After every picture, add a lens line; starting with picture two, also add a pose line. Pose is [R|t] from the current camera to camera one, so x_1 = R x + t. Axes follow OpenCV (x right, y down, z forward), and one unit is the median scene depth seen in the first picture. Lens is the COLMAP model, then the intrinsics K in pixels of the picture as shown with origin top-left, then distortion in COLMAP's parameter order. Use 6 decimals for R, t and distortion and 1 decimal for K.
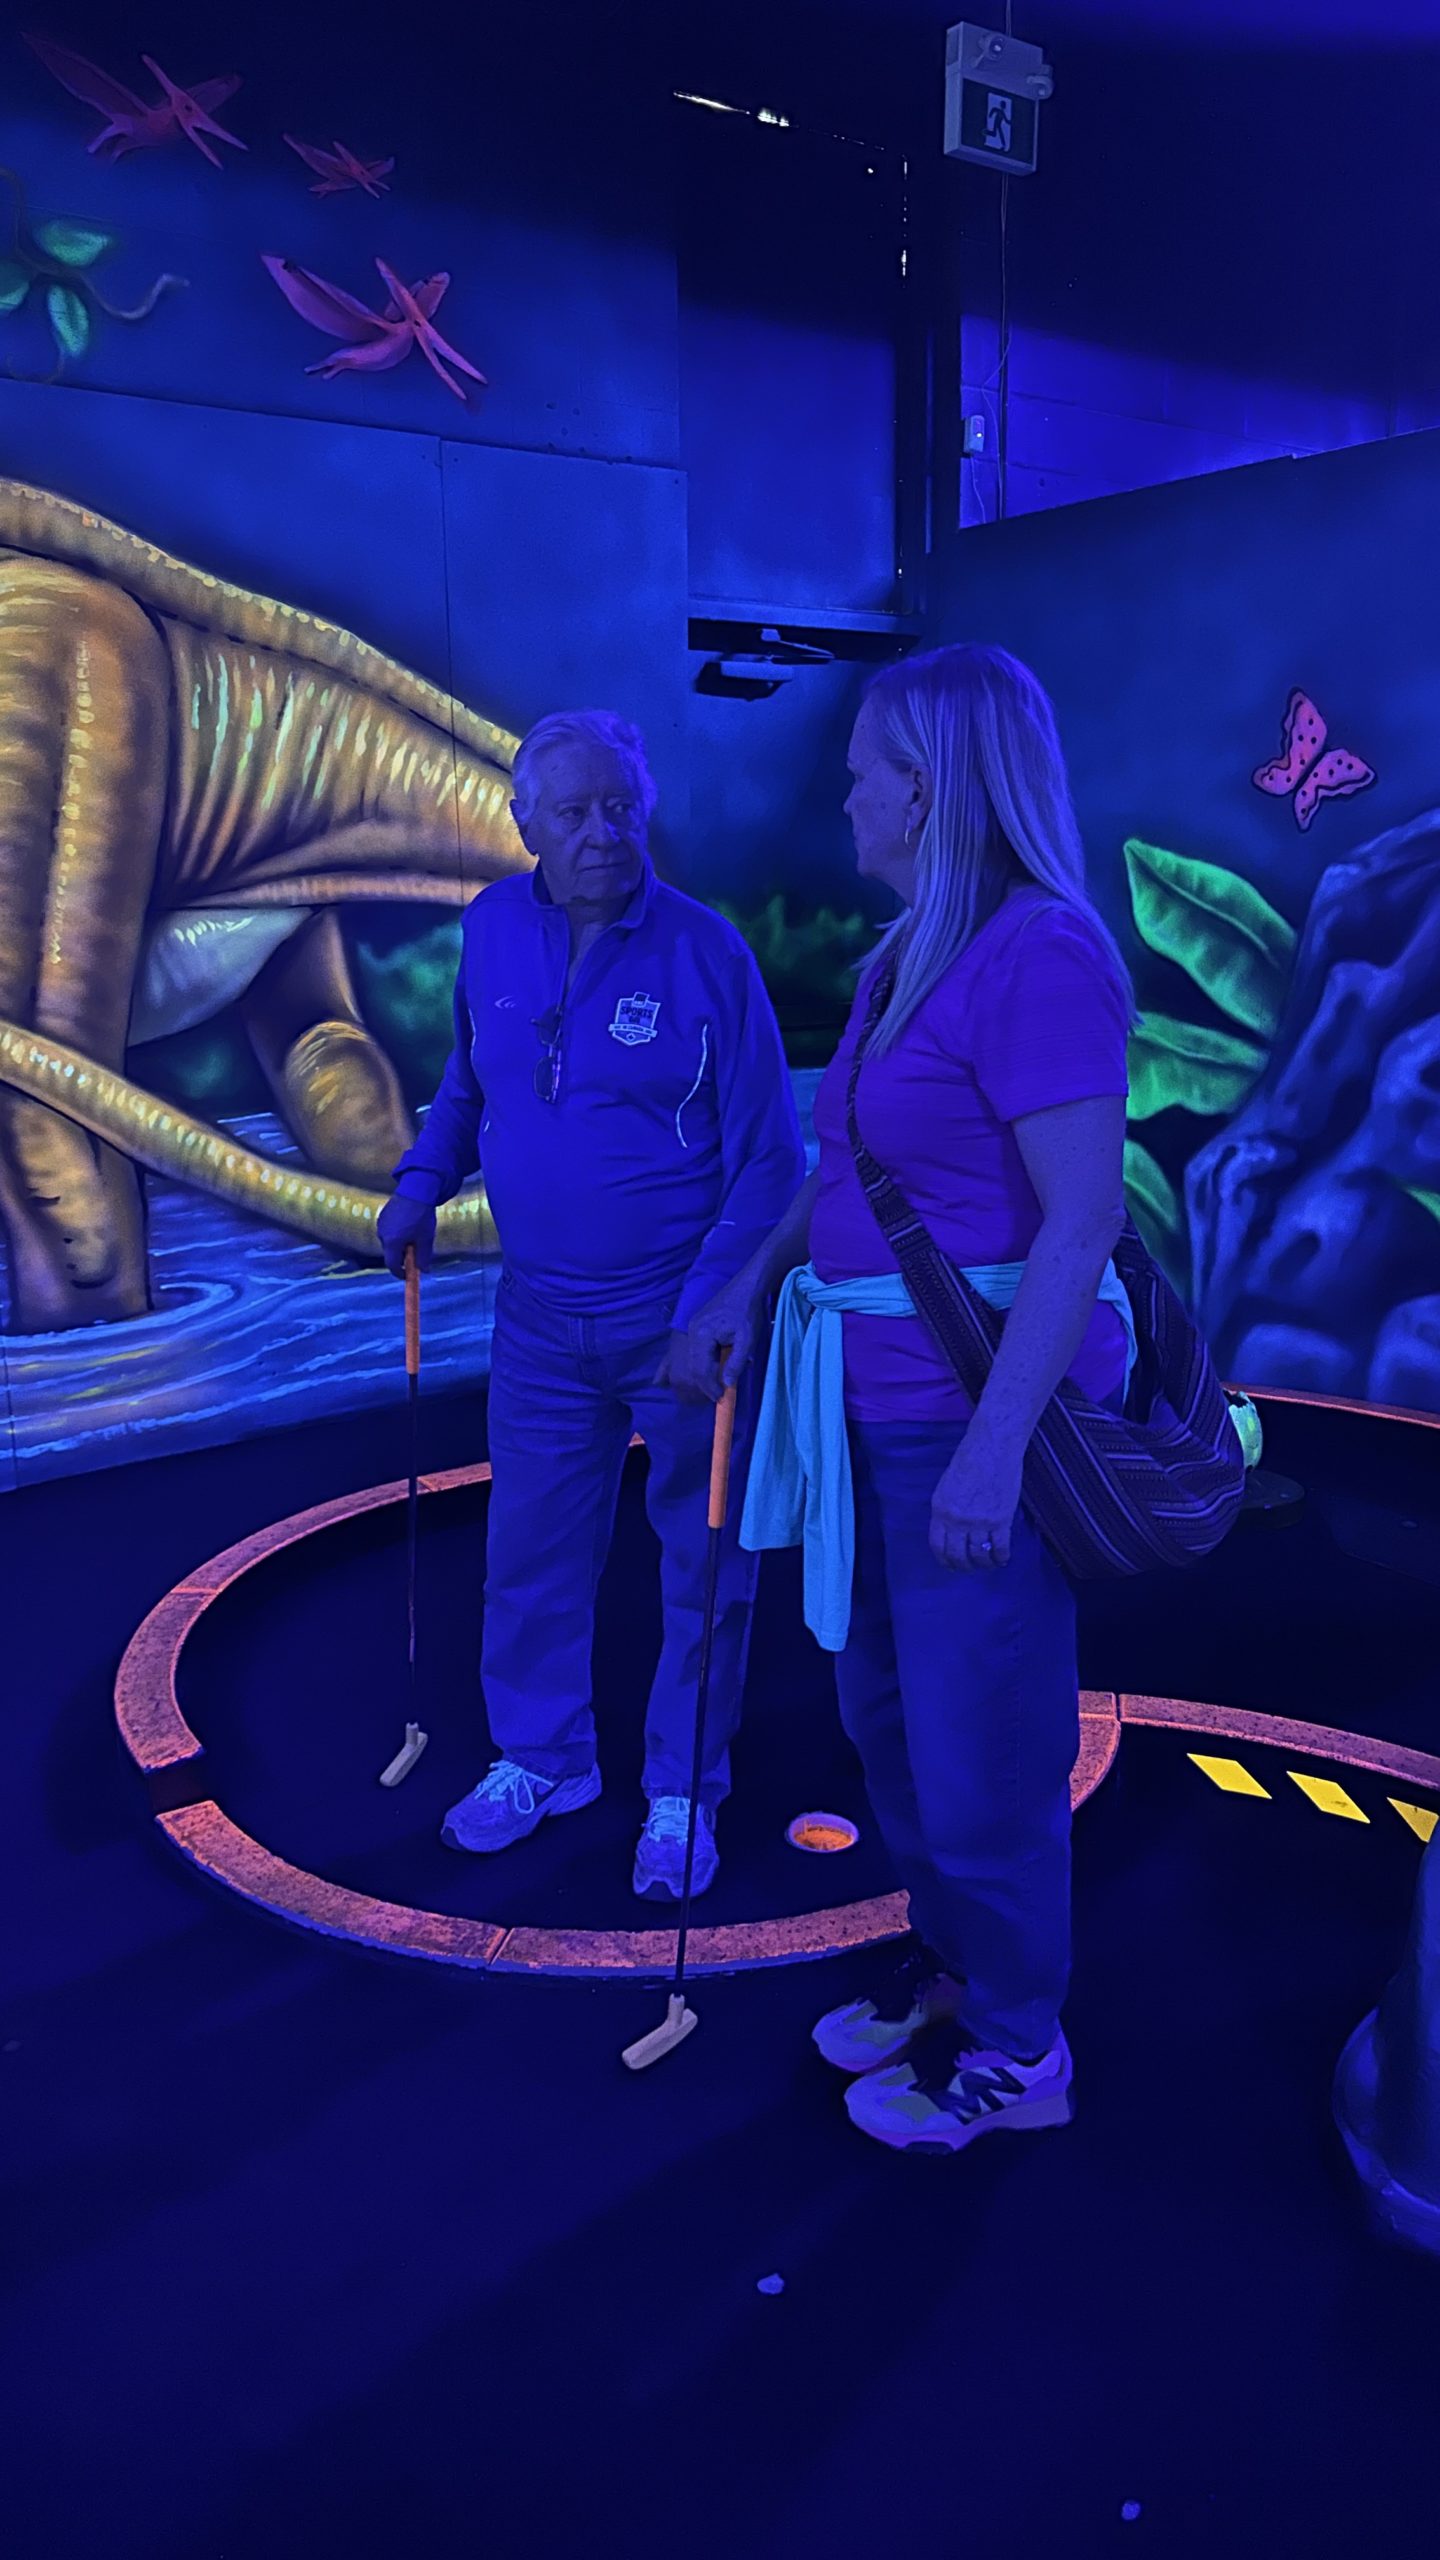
lens RADIAL K [[1829.9, 0, 715.5], [0, 1829.9, 1338.8], [0, 0, 1]] dist [0.141267, -0.149825]
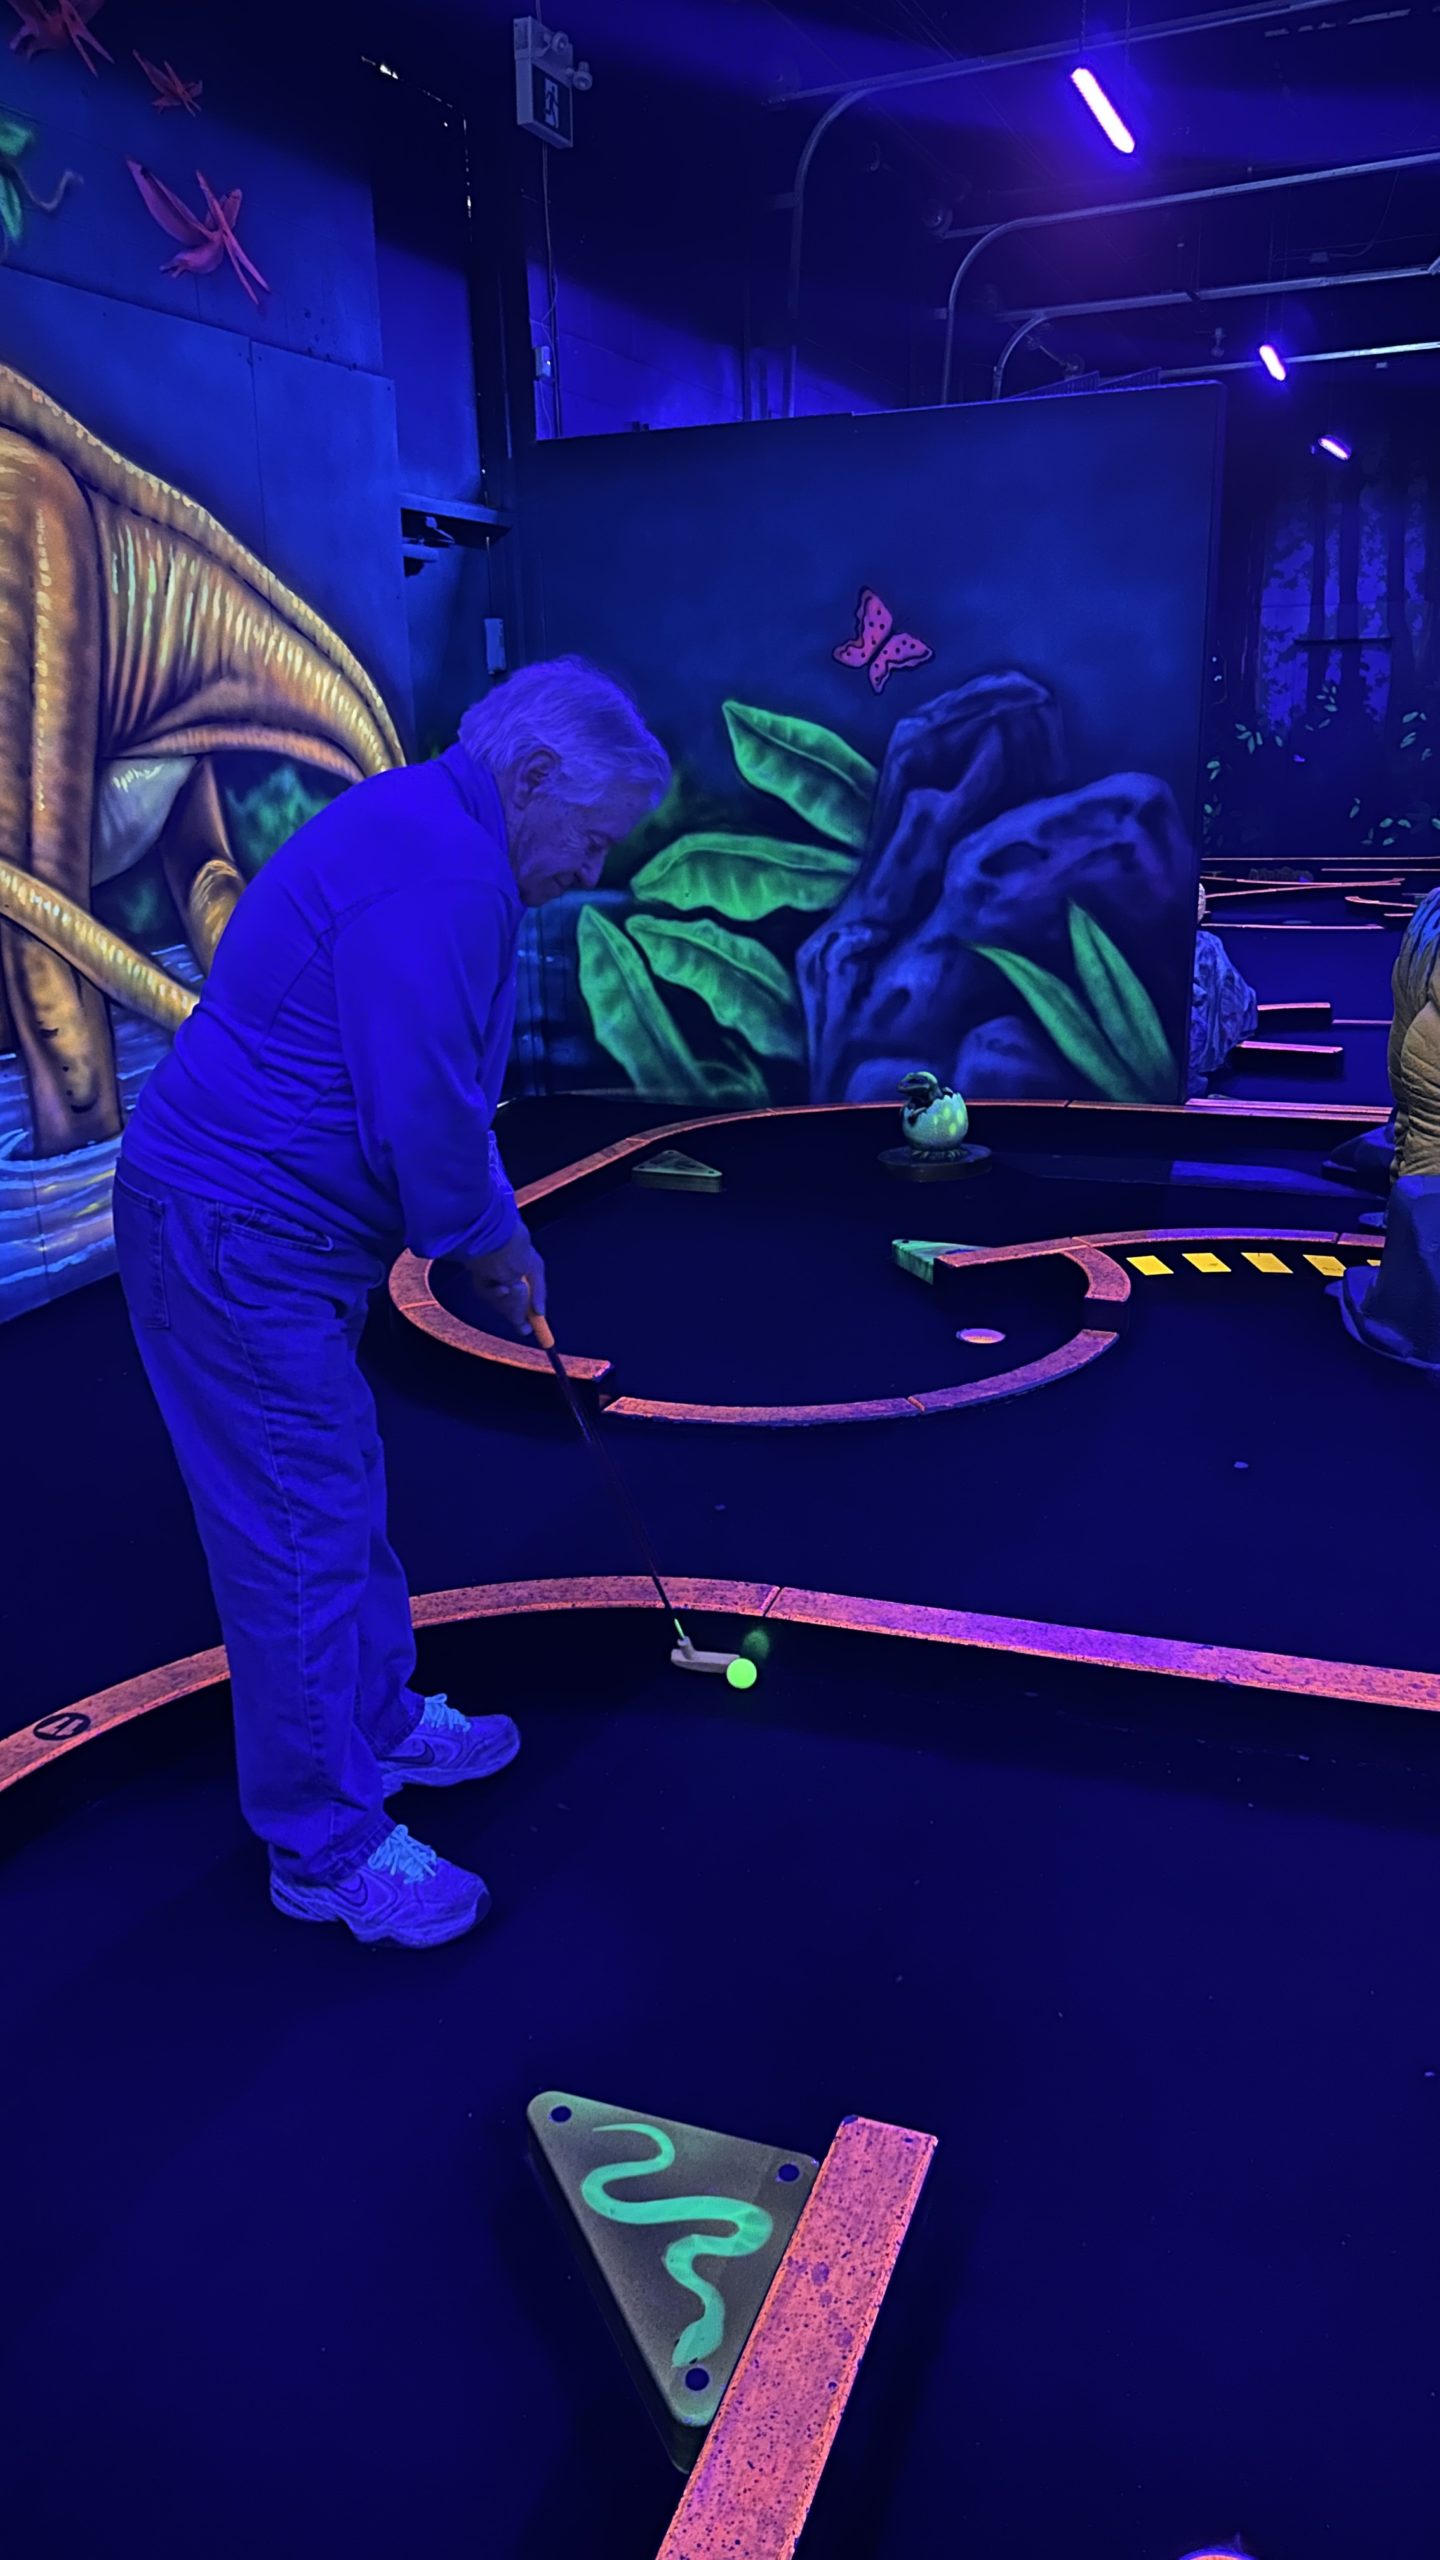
lens RADIAL K [[1785.0, 0, 720.0], [0, 1785.0, 1280.0], [0, 0, 1]] dist [0.116346, -0.076310]
pose [[0.861964, -0.158073, 0.481695, -0.536049], [0.139731, 0.987421, 0.073992, 0.043542], [-0.487332, 0.003529, 0.873210, -0.114616]]
